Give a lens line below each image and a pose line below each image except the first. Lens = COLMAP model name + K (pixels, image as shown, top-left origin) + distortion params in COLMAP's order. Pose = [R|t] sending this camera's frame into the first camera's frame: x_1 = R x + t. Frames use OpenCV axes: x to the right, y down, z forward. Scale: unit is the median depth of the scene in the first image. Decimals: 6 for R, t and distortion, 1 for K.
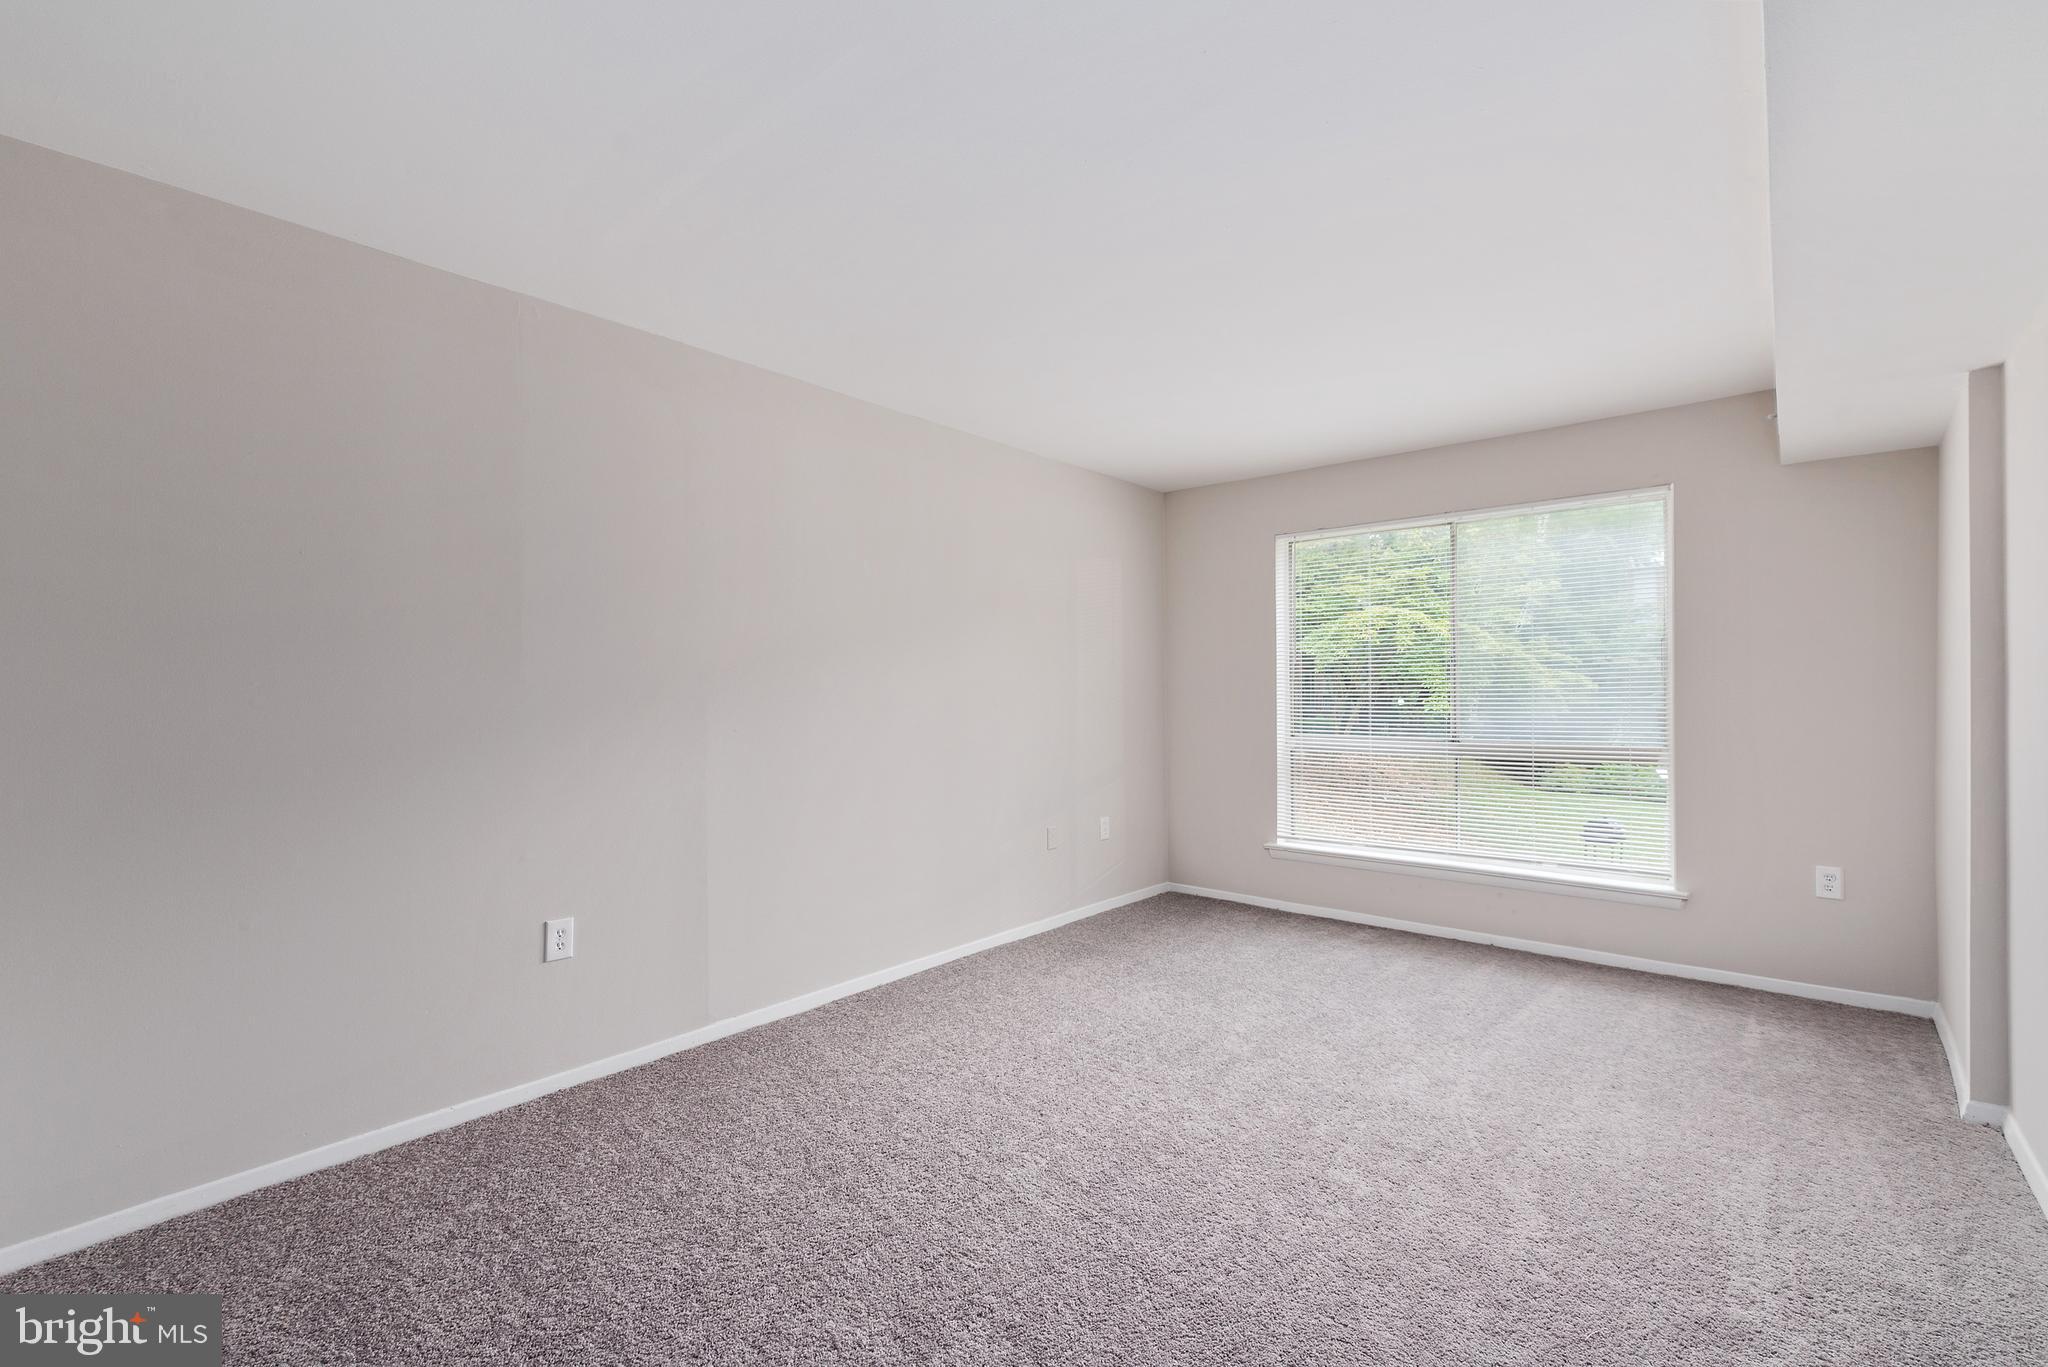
lens RADIAL K [[874.6, 0, 1025.4], [0, 874.6, 687.2], [0, 0, 1]] dist [-0.002141, -0.000161]
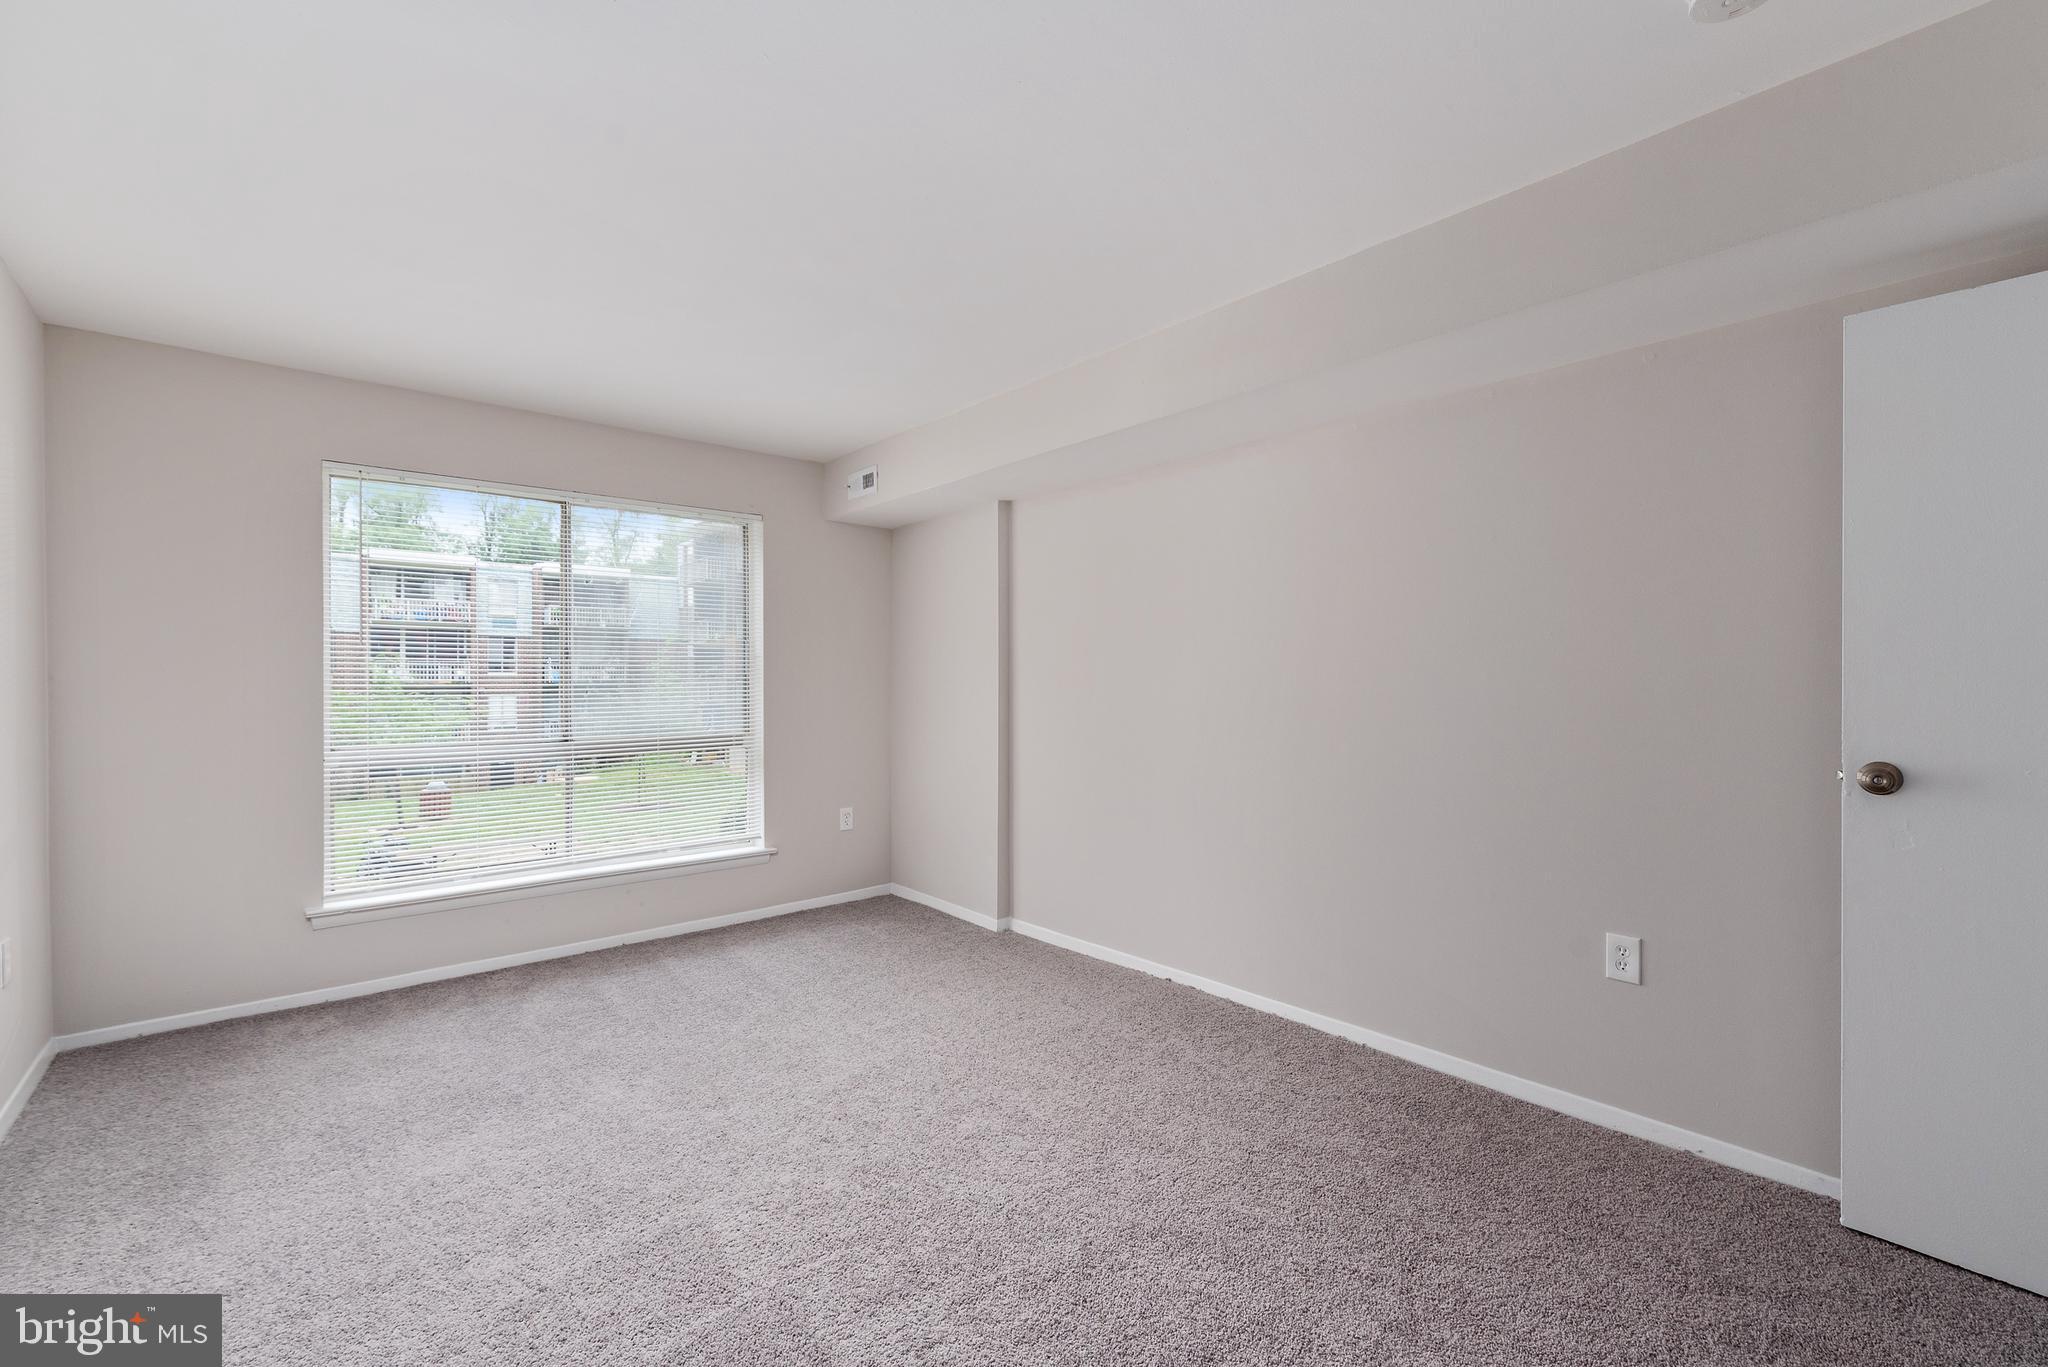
lens RADIAL K [[874.6, 0, 1025.8], [0, 874.6, 676.7], [0, 0, 1]] dist [-0.002141, -0.000161]
pose [[0.157295, 0.008859, 0.987512, -0.406833], [0.004082, 0.999945, -0.009621, 0.004465], [-0.987543, 0.005544, 0.157250, 0.432724]]
